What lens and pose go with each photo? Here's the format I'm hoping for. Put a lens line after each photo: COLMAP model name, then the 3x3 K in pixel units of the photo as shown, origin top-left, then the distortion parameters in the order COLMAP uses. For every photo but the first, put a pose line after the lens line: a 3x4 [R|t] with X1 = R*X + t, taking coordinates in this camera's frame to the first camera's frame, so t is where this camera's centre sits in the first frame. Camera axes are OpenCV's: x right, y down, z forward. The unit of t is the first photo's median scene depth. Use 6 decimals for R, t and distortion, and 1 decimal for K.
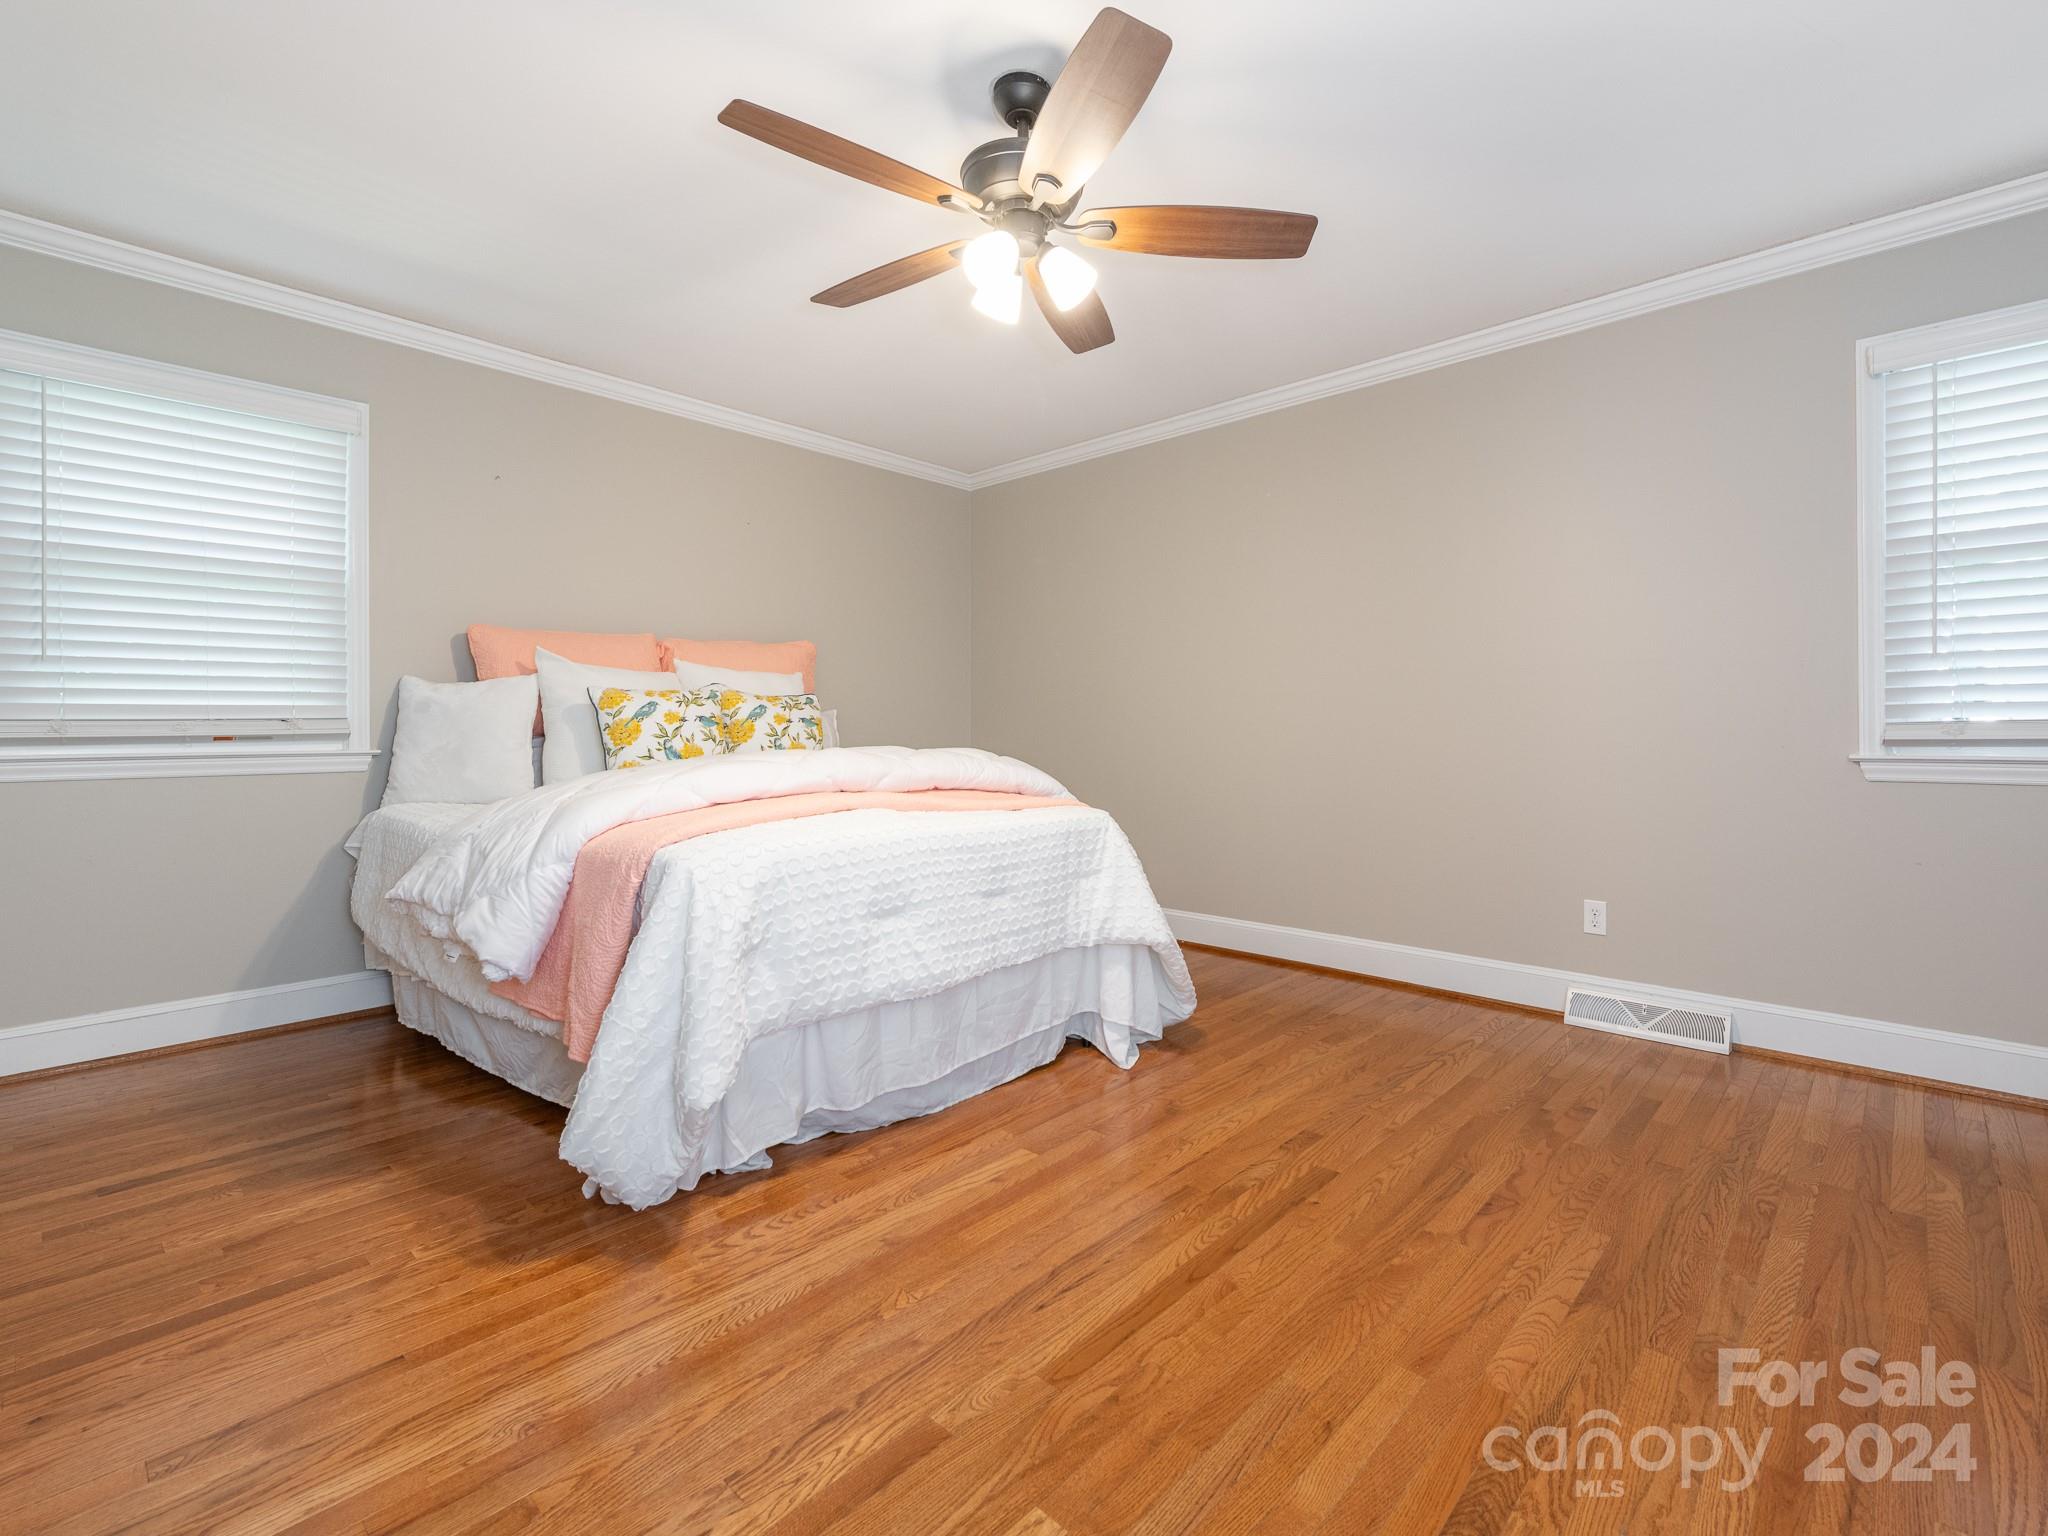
lens RADIAL K [[952.3, 0, 1006.7], [0, 952.3, 746.5], [0, 0, 1]] dist [0.012879, -0.006655]
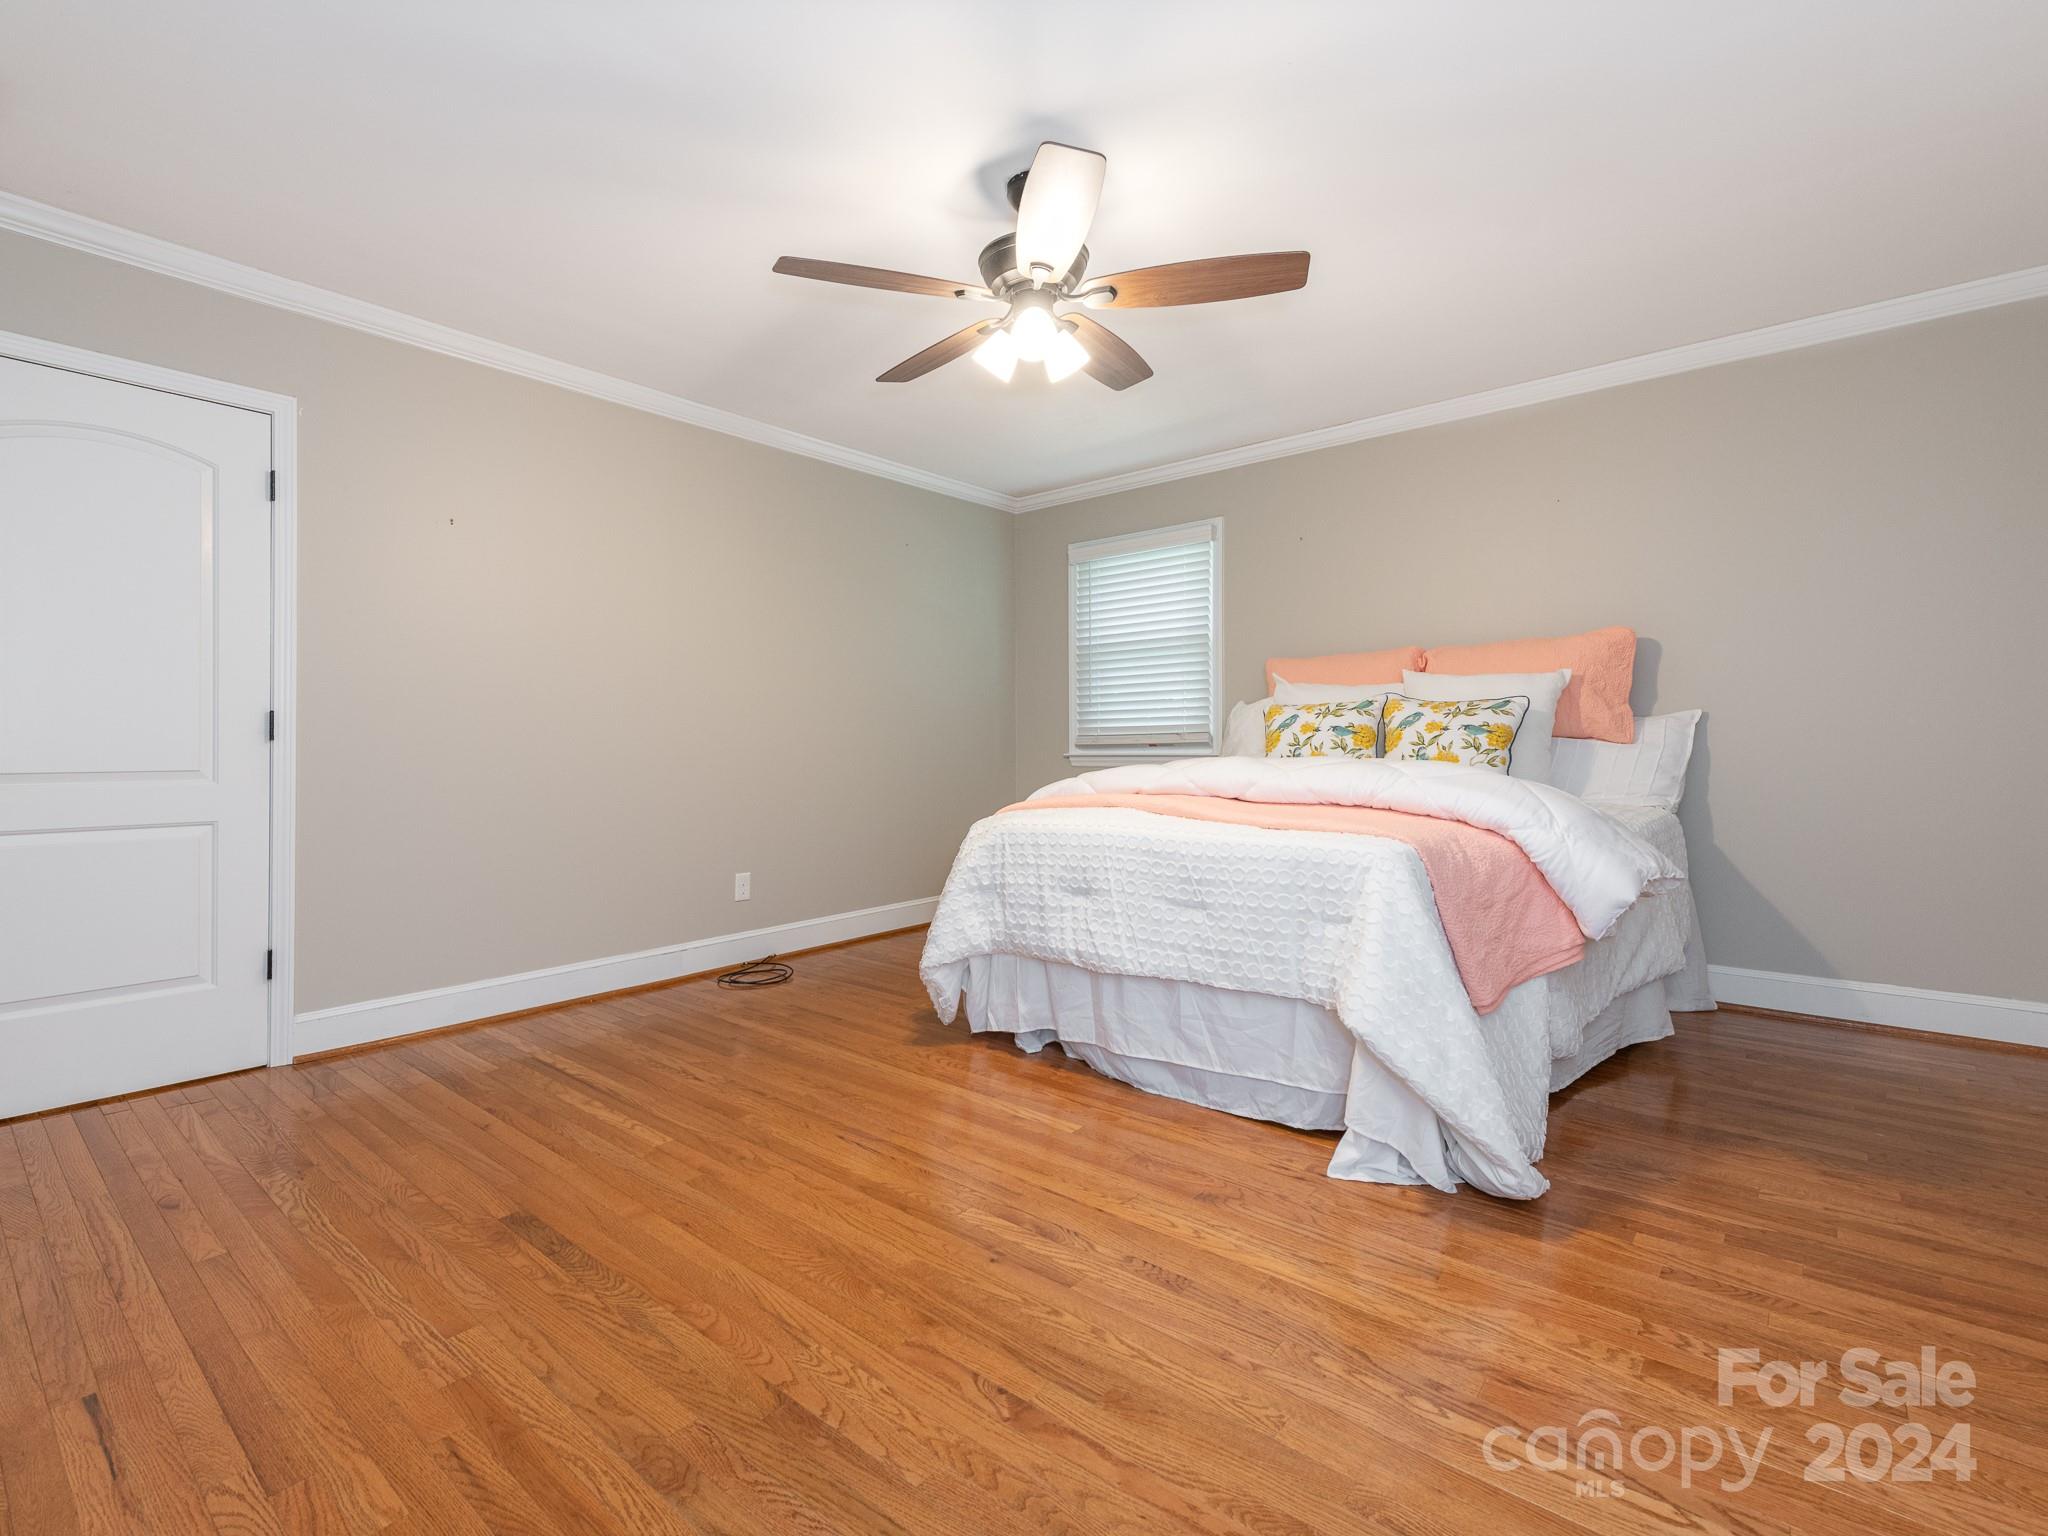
lens RADIAL K [[952.3, 0, 1006.7], [0, 952.3, 746.5], [0, 0, 1]] dist [0.012879, -0.006655]
pose [[0.051442, 0.007711, -0.998646, 0.972959], [-0.011884, 0.999904, 0.007109, -0.015983], [0.998605, 0.011503, 0.051528, 0.758212]]
